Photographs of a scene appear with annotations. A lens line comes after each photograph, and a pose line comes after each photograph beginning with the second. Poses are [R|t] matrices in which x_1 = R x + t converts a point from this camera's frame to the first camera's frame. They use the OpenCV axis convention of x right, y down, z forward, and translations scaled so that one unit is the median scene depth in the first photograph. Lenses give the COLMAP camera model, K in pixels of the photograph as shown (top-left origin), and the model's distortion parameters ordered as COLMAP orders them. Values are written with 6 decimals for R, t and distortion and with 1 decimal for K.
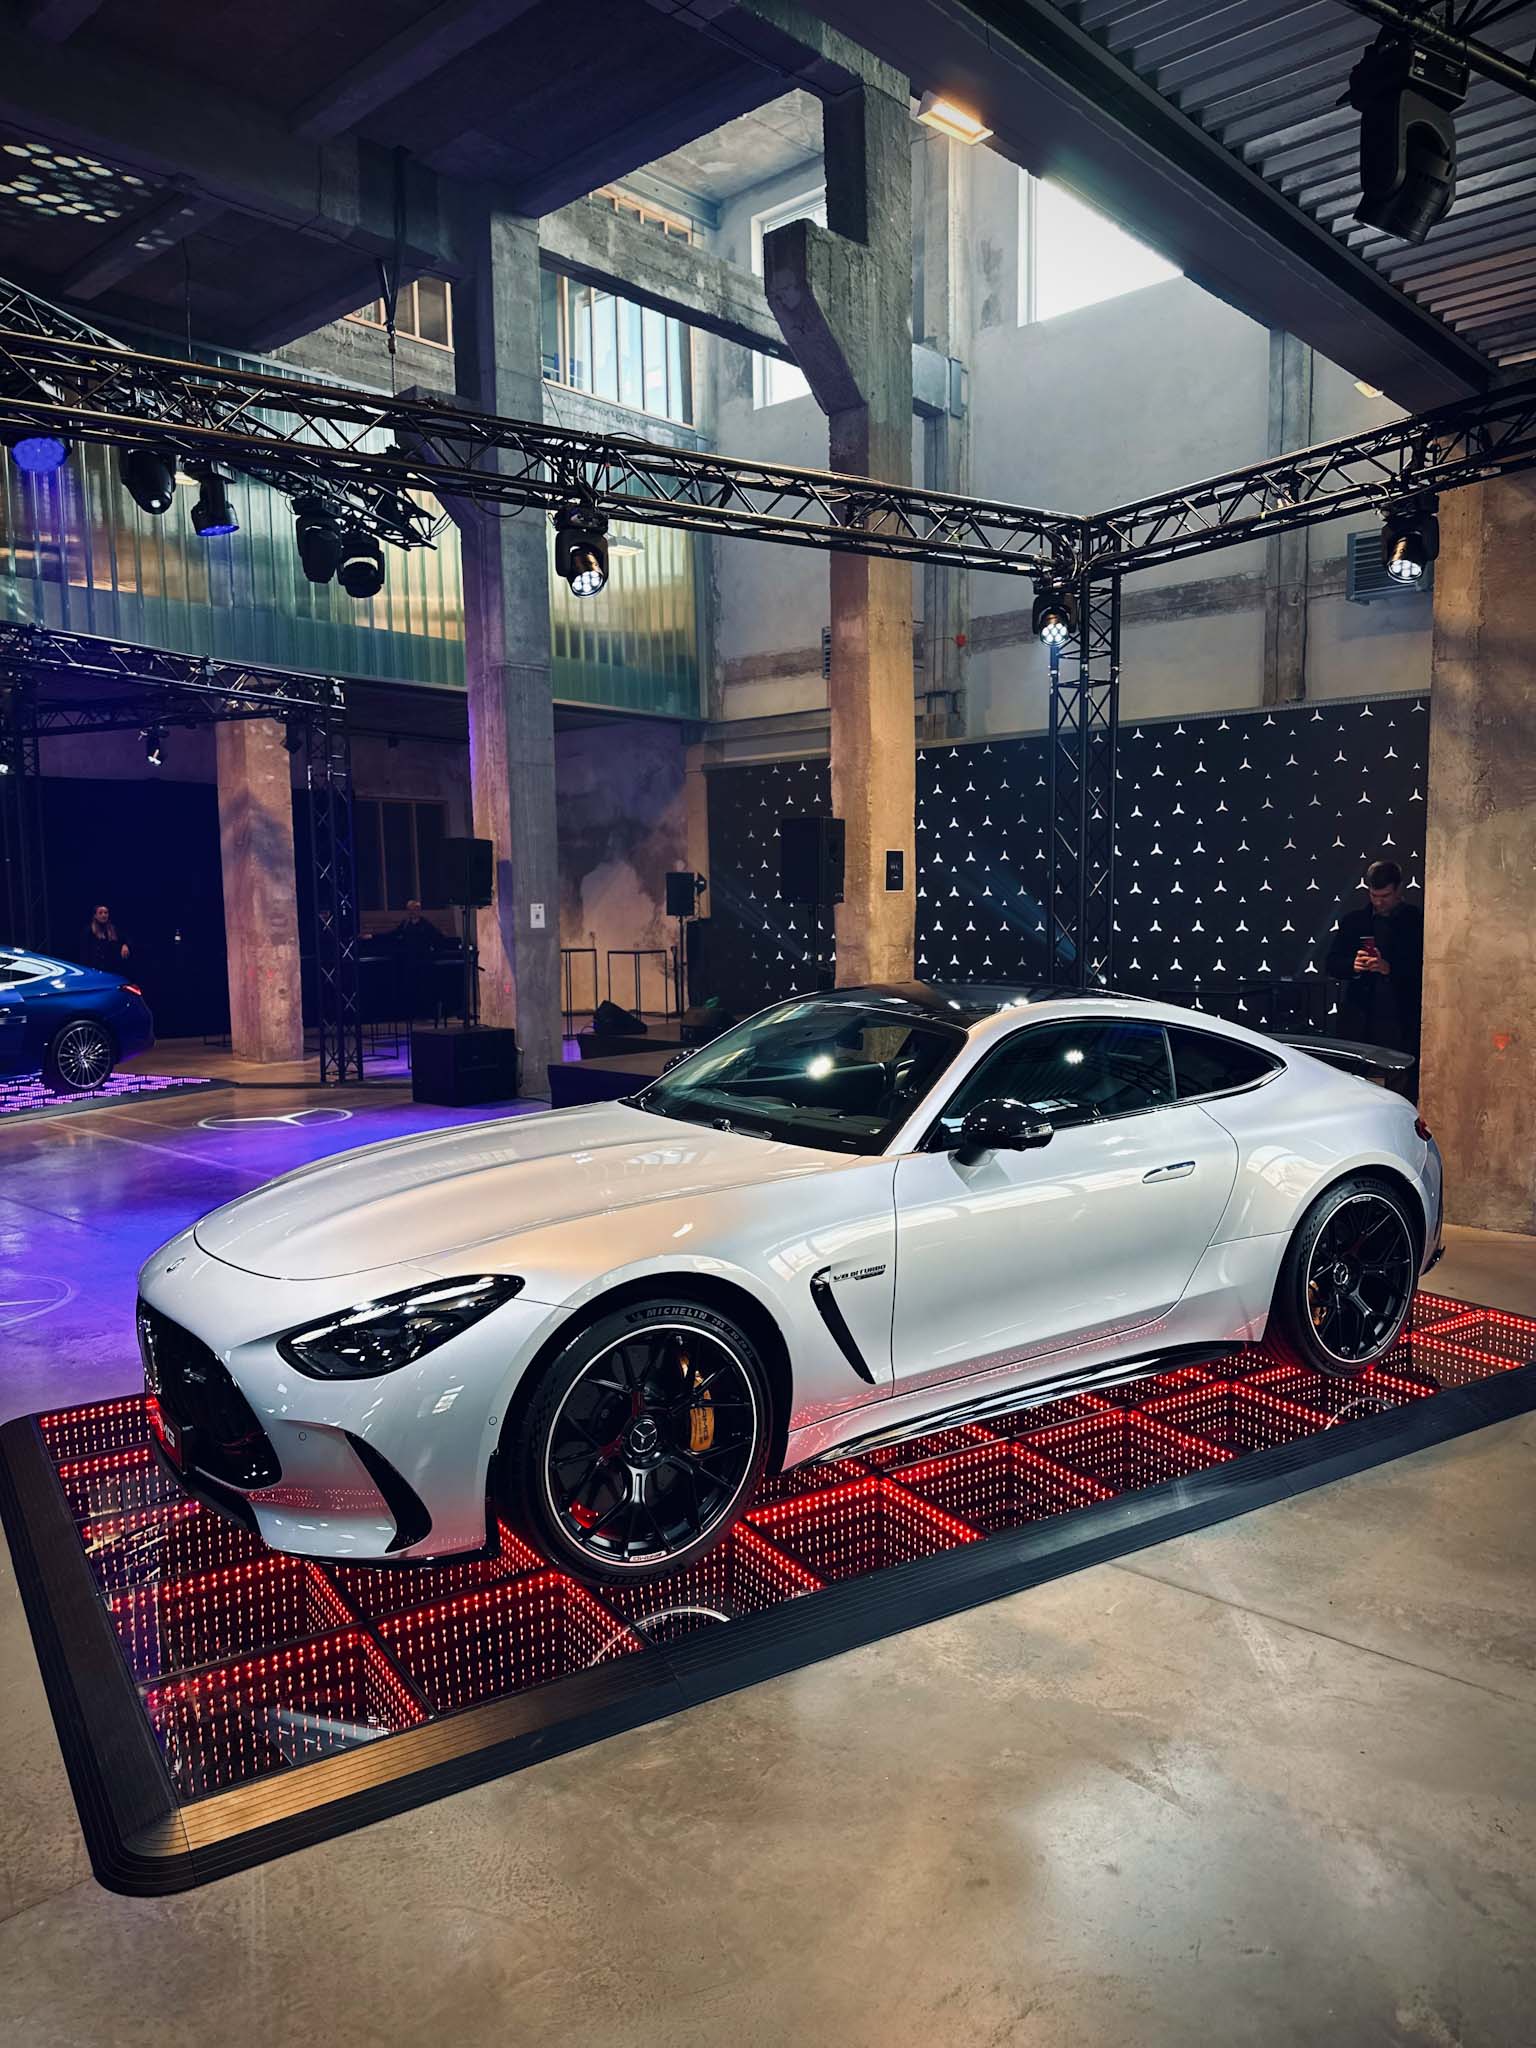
lens RADIAL K [[1453.6, 0, 768.0], [0, 1453.6, 1024.0], [0, 0, 1]] dist [-0.006497, -0.004213]
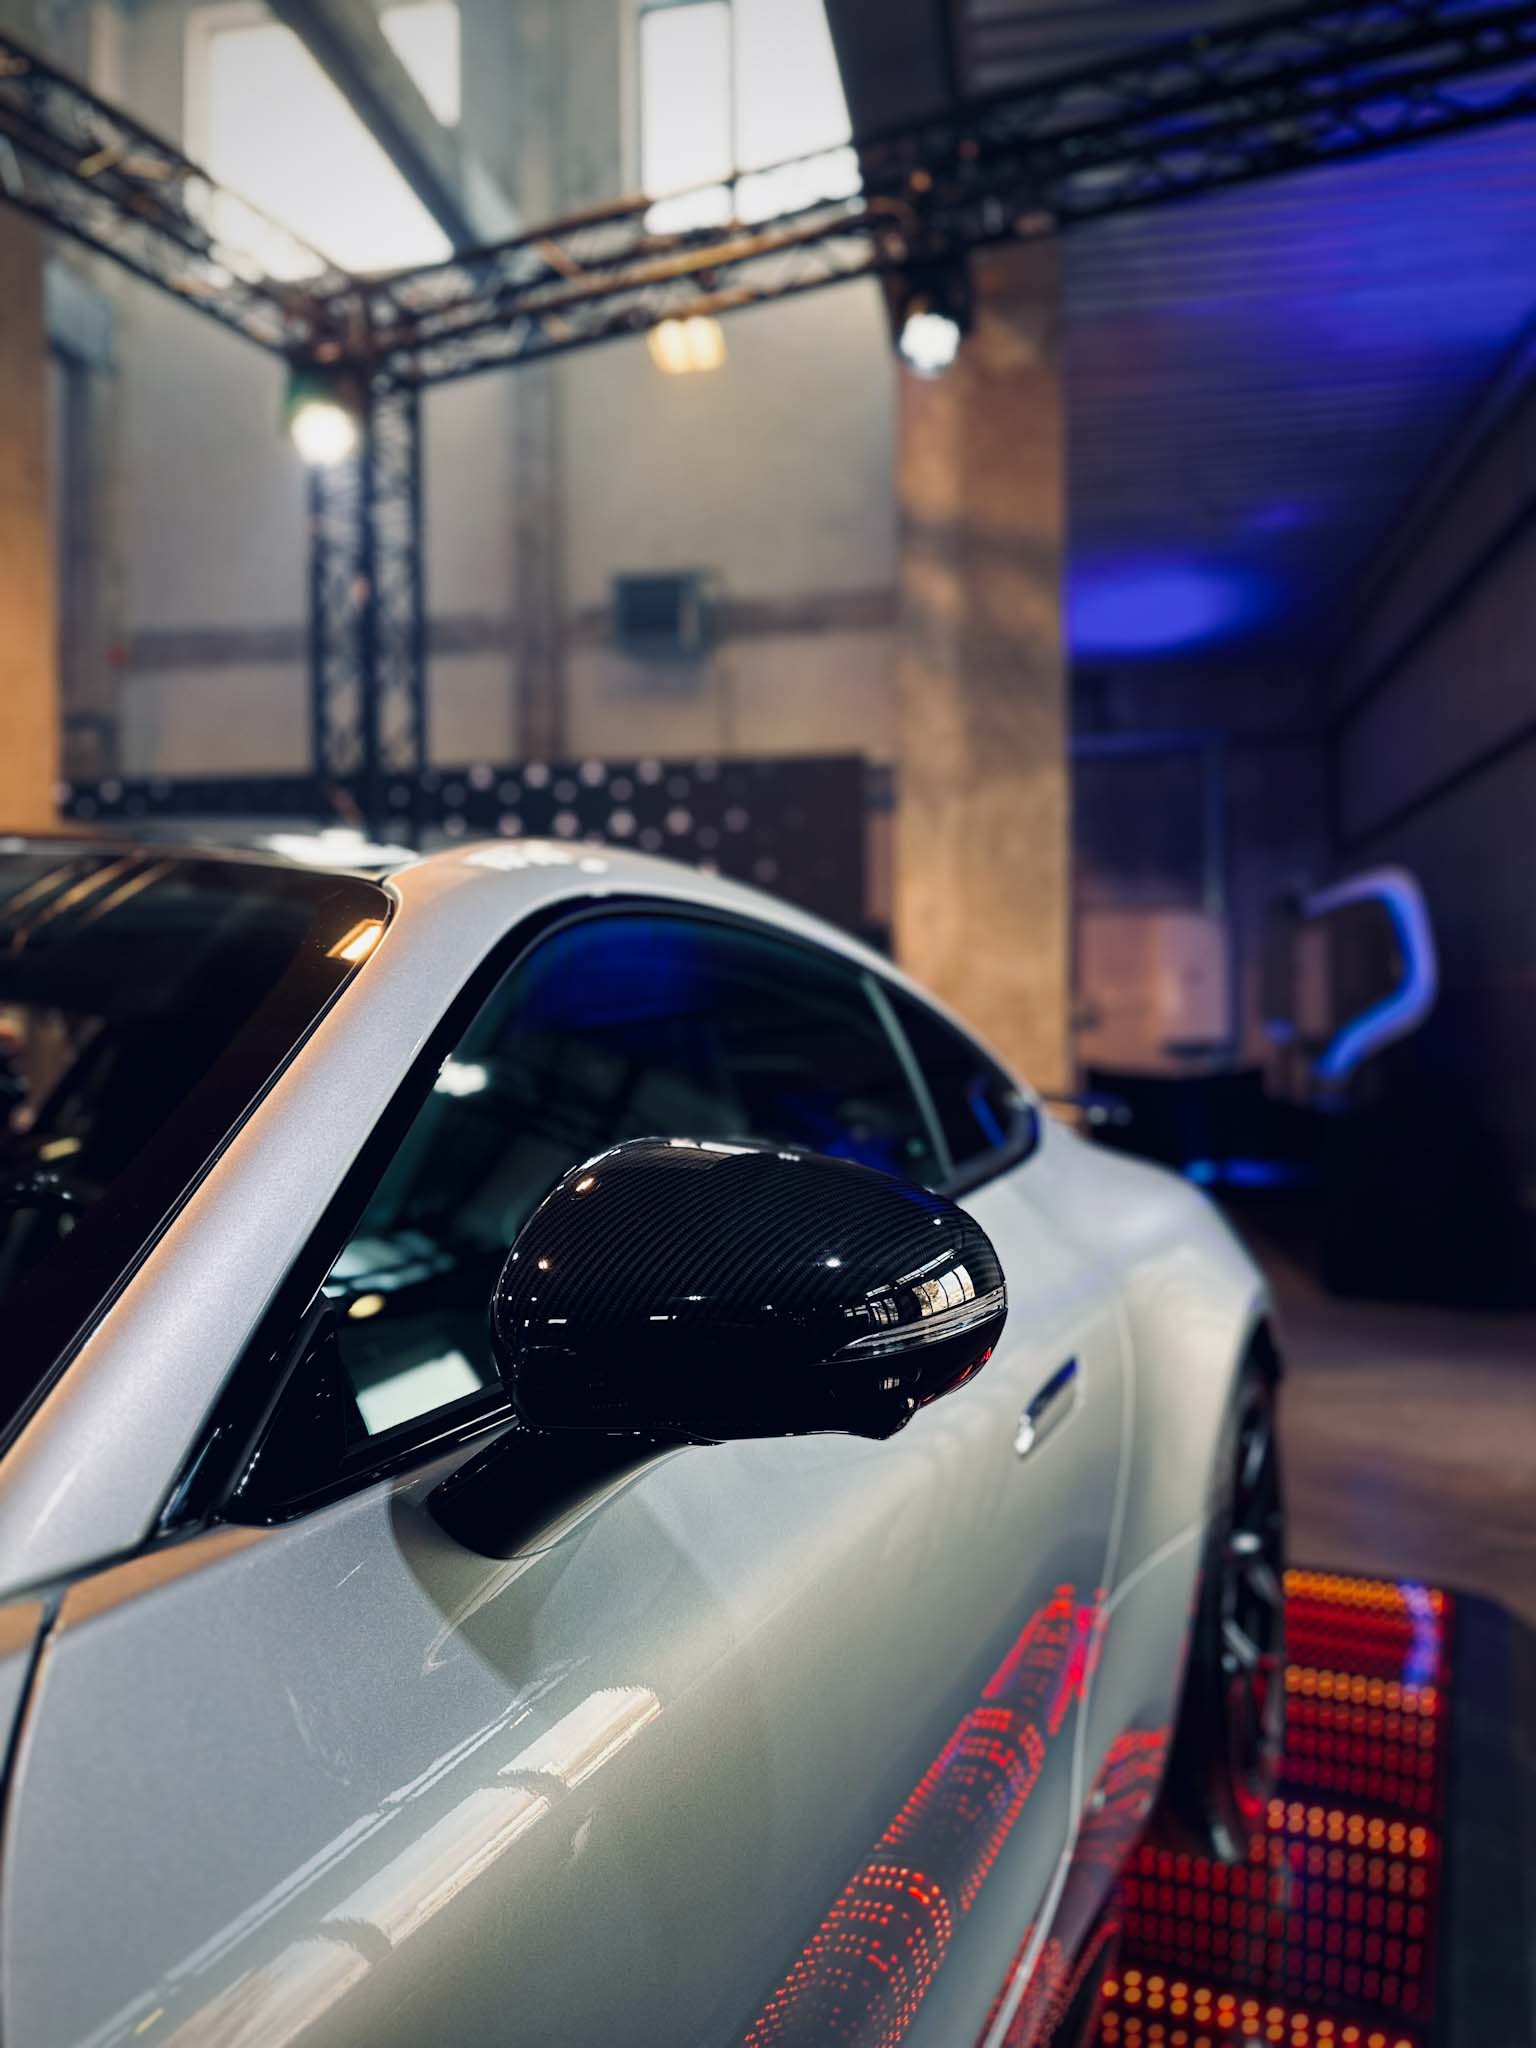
lens RADIAL K [[1453.6, 0, 768.0], [0, 1453.6, 1024.0], [0, 0, 1]] dist [-0.006497, -0.004213]
pose [[0.845826, 0.006233, 0.533422, 0.041887], [0.053814, 0.993834, -0.096944, 0.030046], [-0.530737, 0.110703, 0.840275, 0.480416]]
